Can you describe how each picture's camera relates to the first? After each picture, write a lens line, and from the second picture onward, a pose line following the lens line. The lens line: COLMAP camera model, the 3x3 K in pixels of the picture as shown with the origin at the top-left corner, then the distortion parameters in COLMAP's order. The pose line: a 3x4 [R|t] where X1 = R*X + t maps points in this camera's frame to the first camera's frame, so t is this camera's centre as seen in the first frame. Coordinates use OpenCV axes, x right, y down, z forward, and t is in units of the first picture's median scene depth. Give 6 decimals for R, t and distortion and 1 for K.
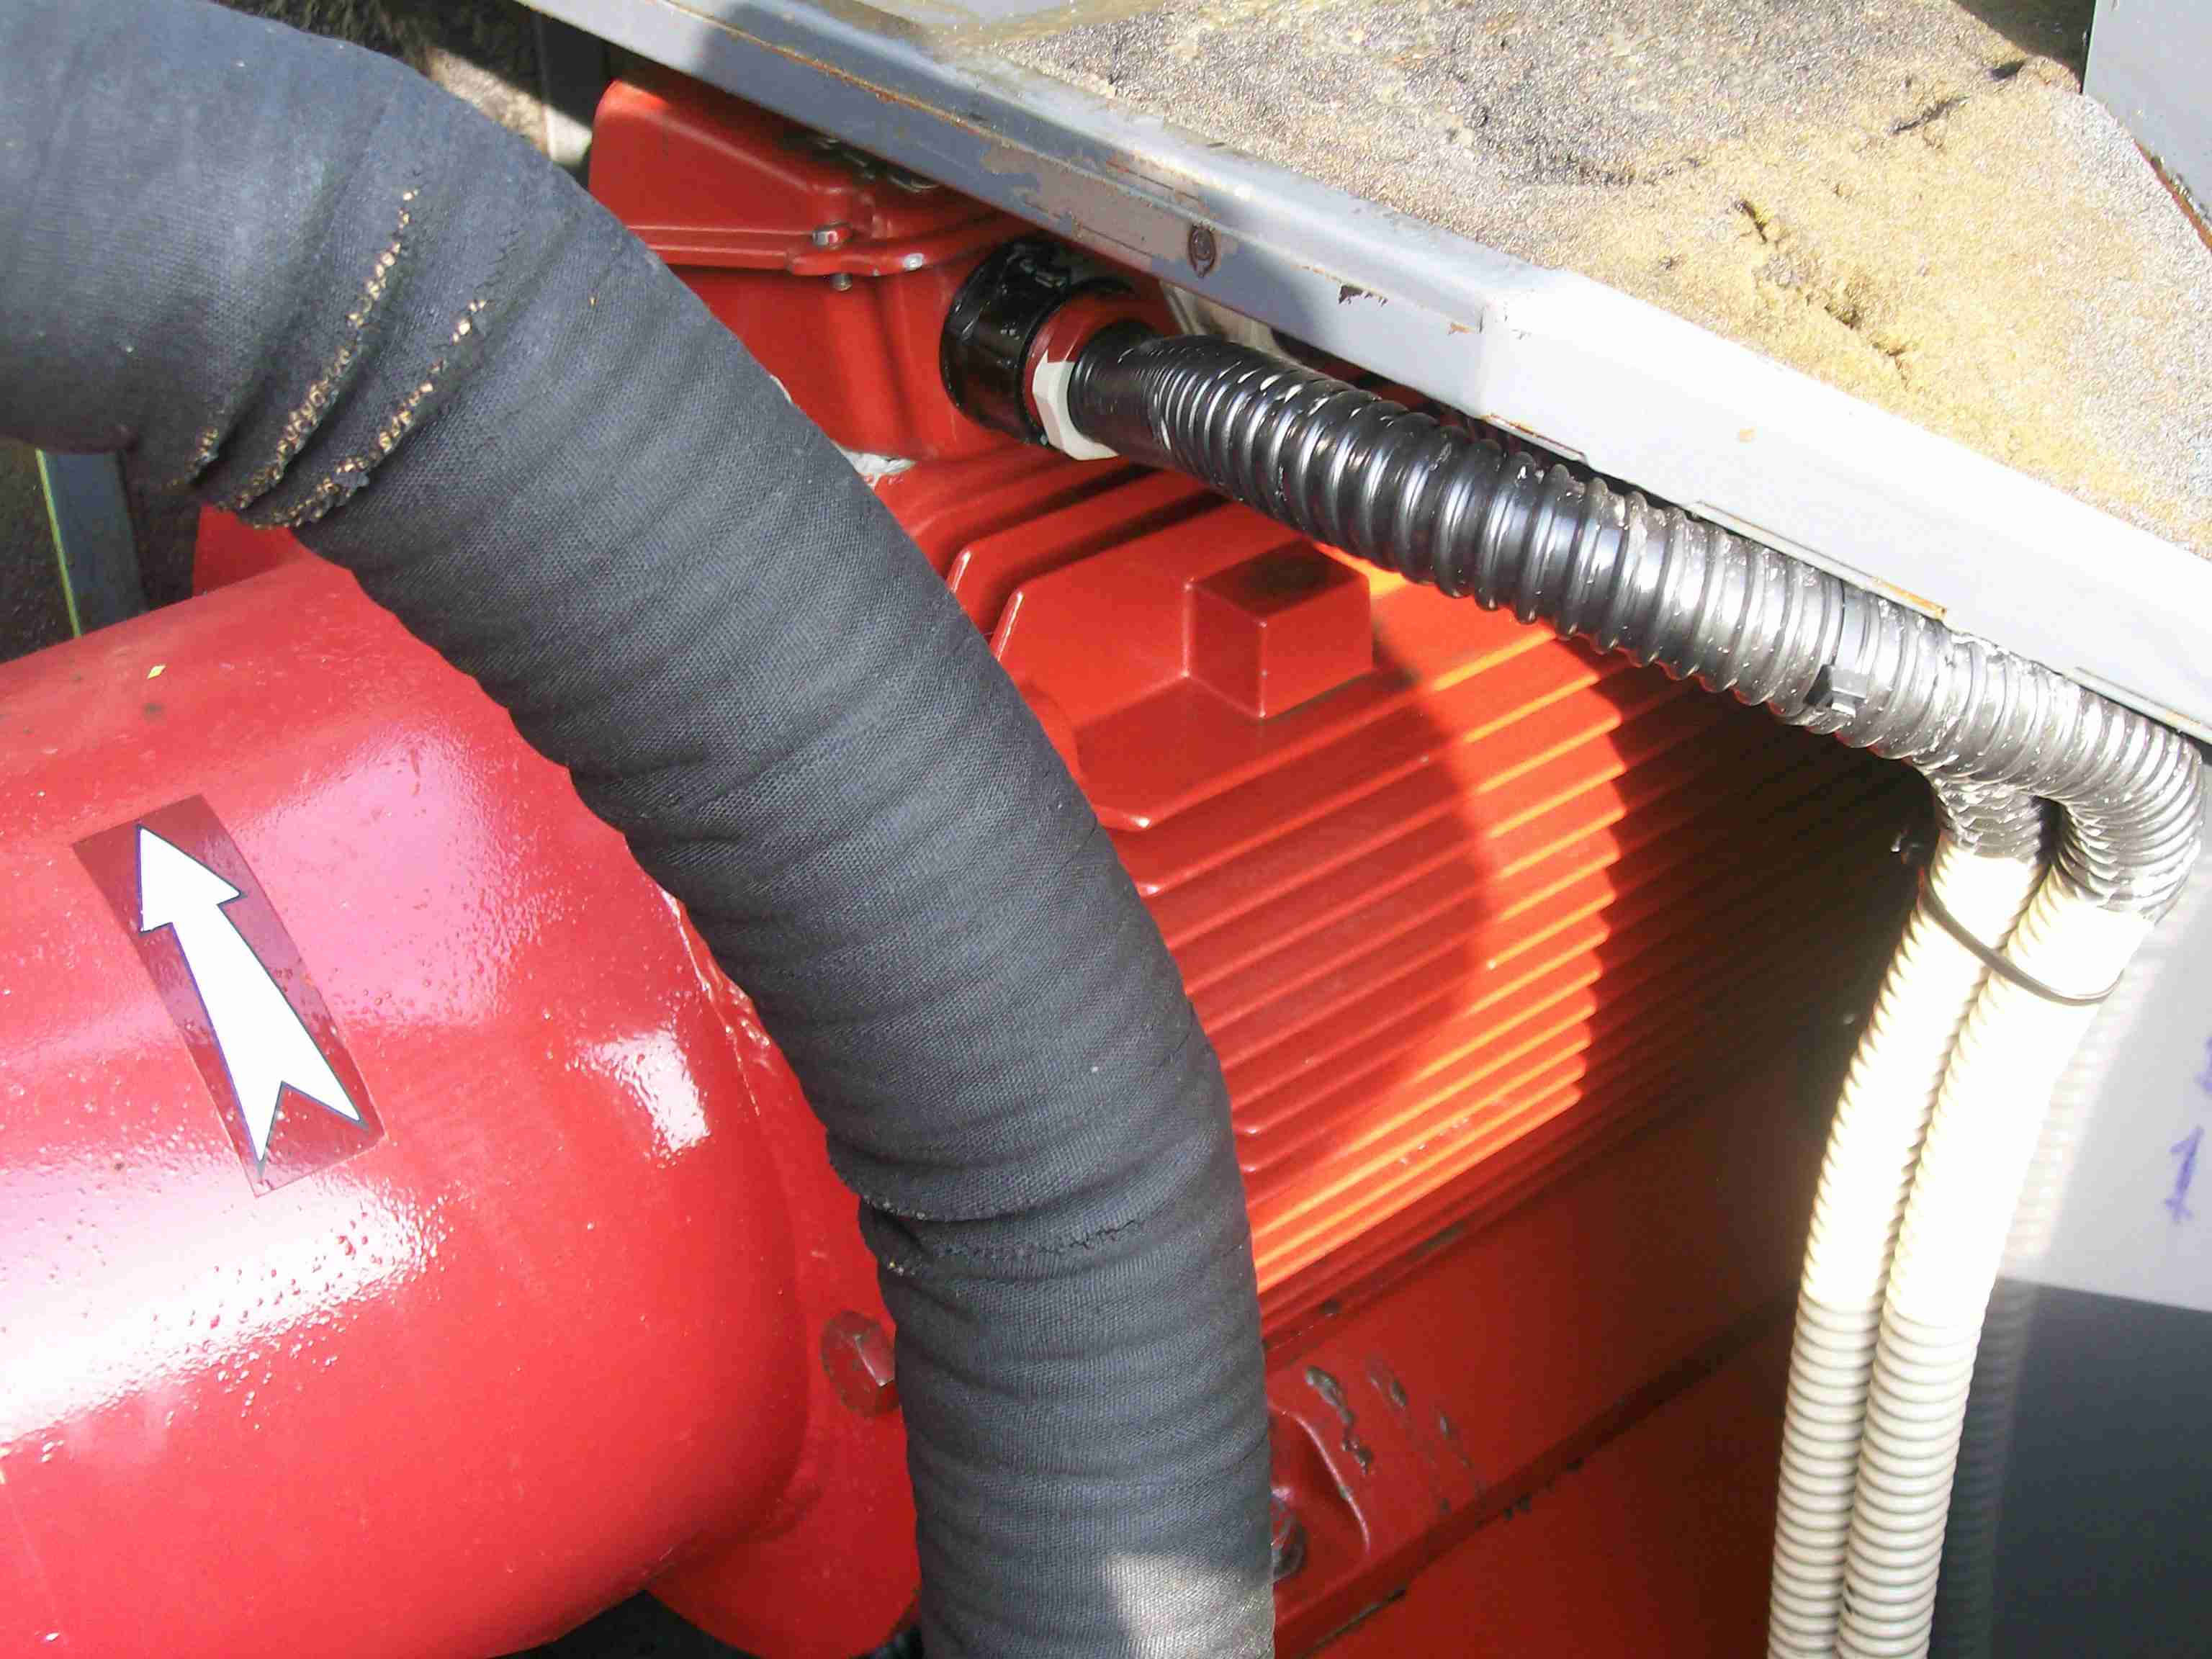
lens RADIAL K [[3034.1, 0, 1106.0], [0, 3034.1, 829.5], [0, 0, 1]] dist [-0.112936, 0.053518]
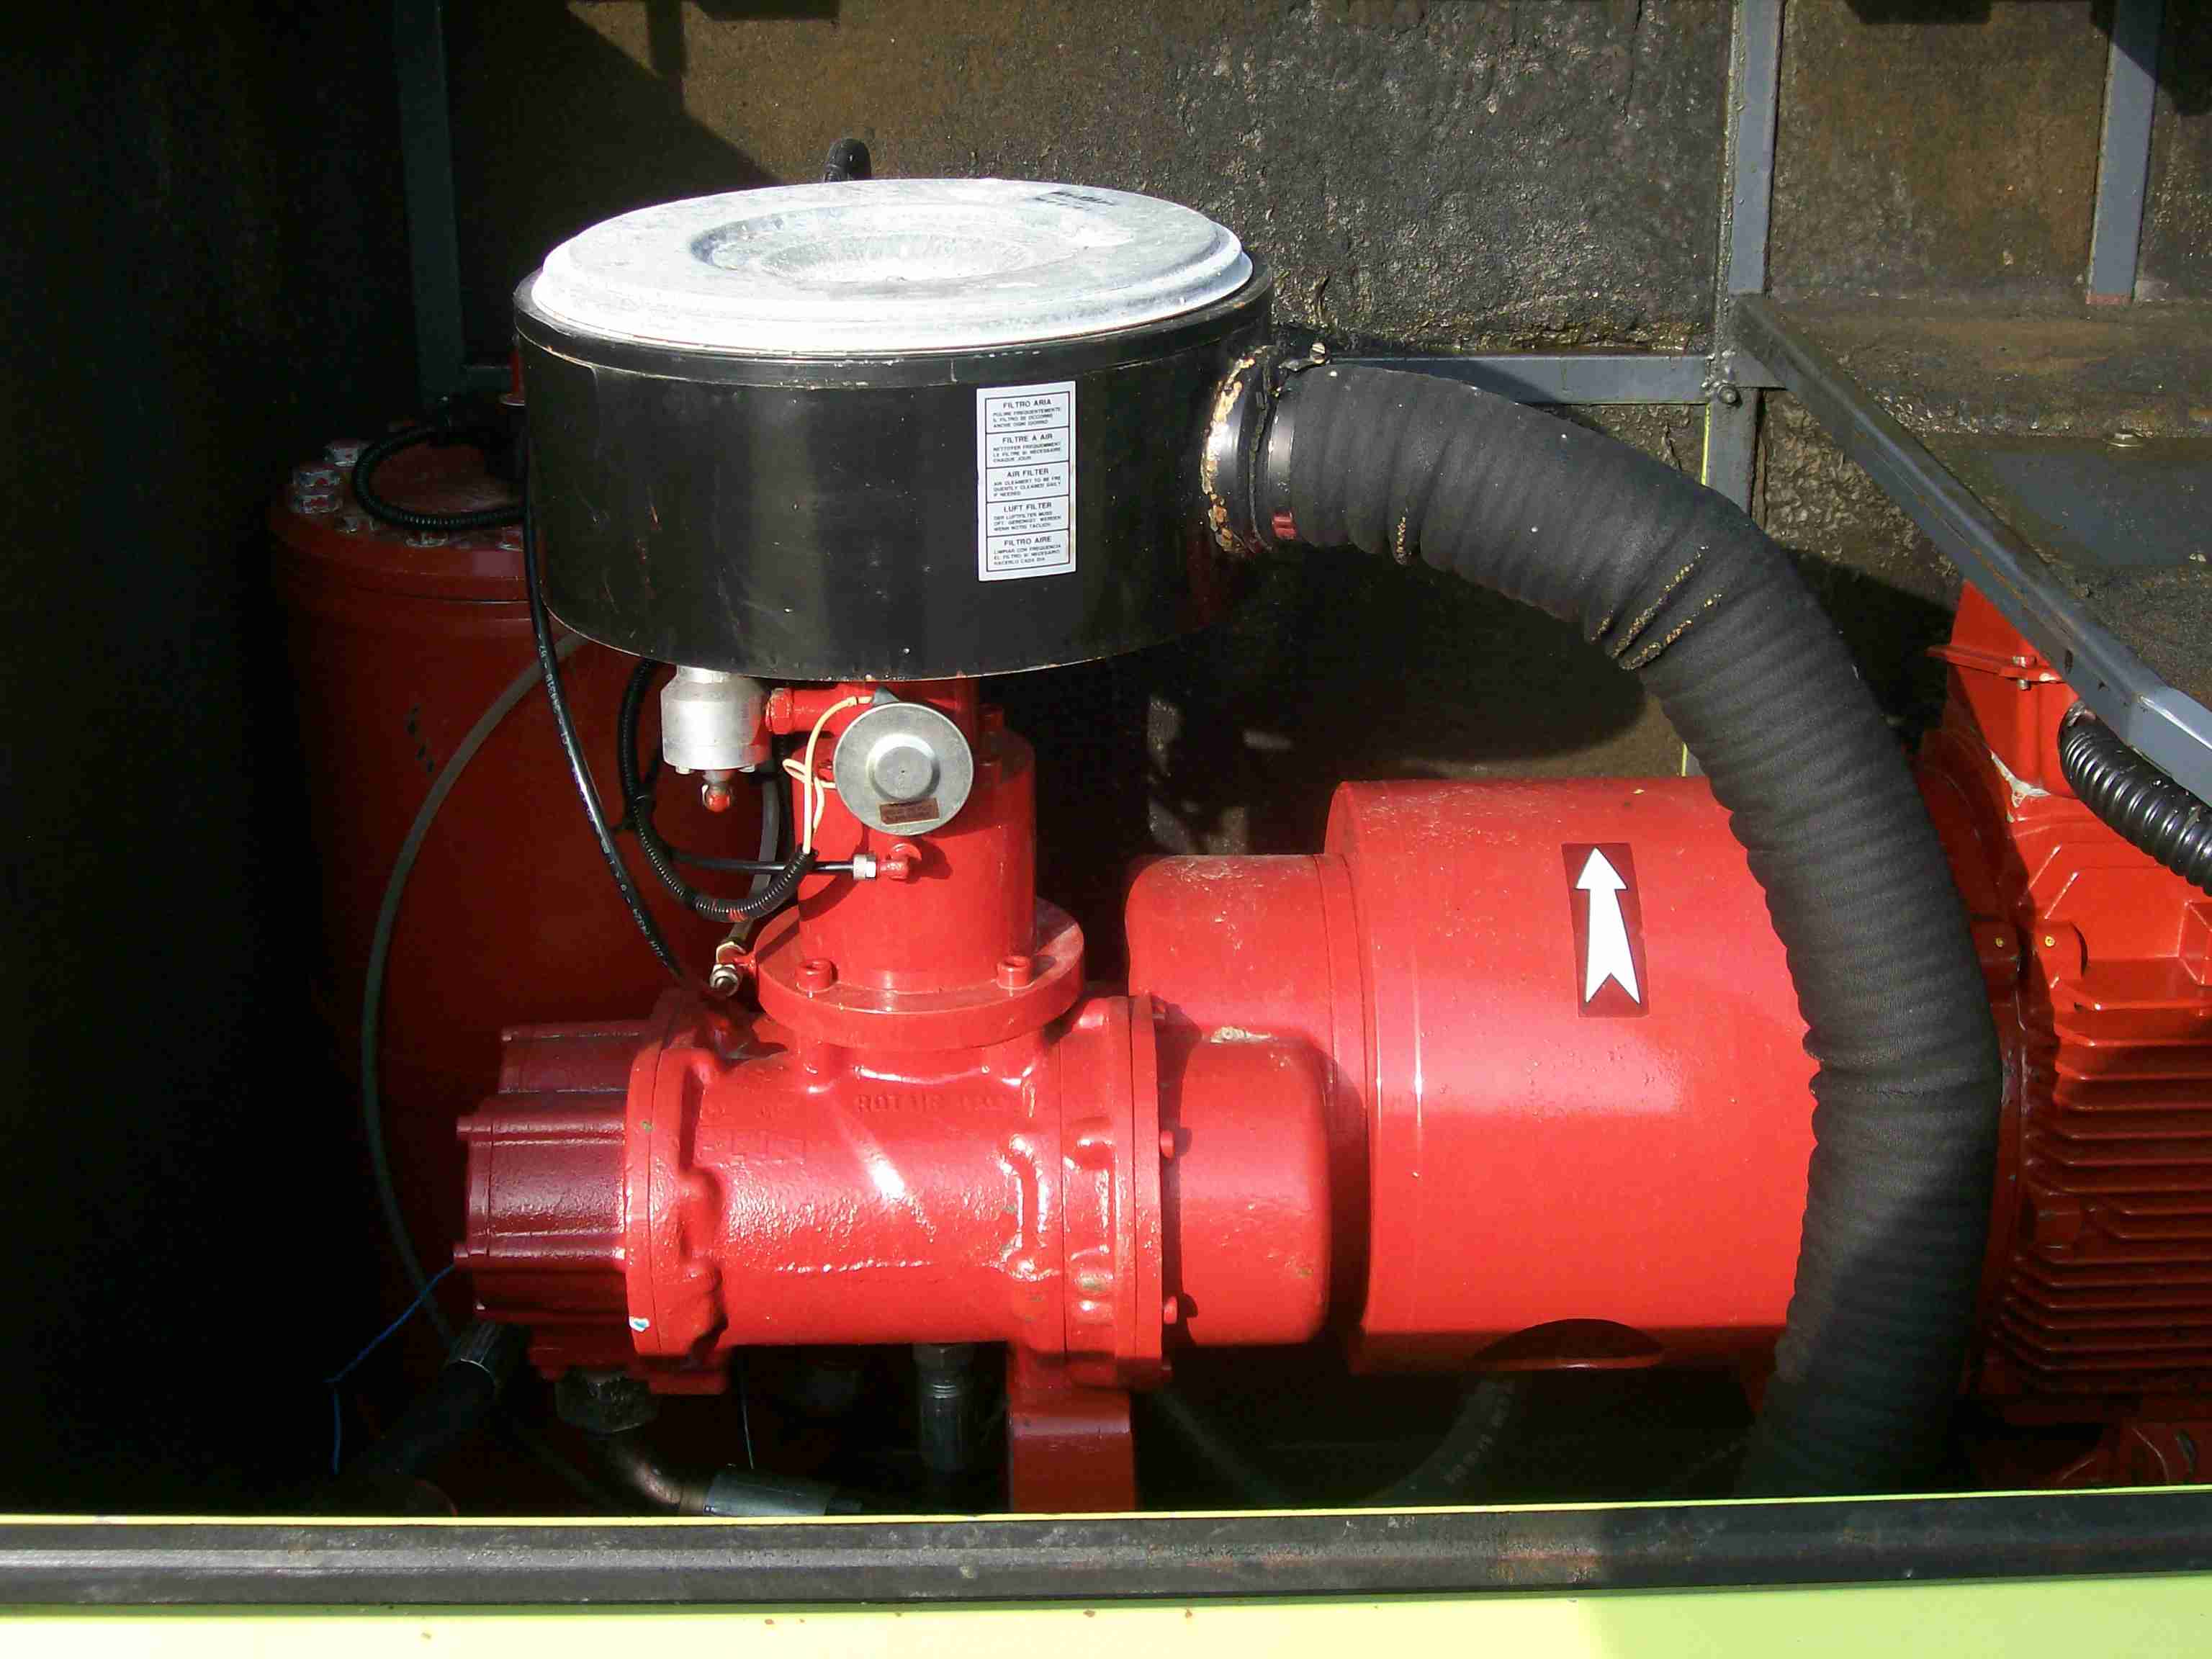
lens RADIAL K [[3034.1, 0, 1106.0], [0, 3034.1, 829.5], [0, 0, 1]] dist [-0.112936, 0.053518]
pose [[0.782144, 0.244617, -0.573073, 0.617755], [-0.339661, 0.938435, -0.063005, 0.238790], [0.522380, 0.243930, 0.817079, -0.895667]]
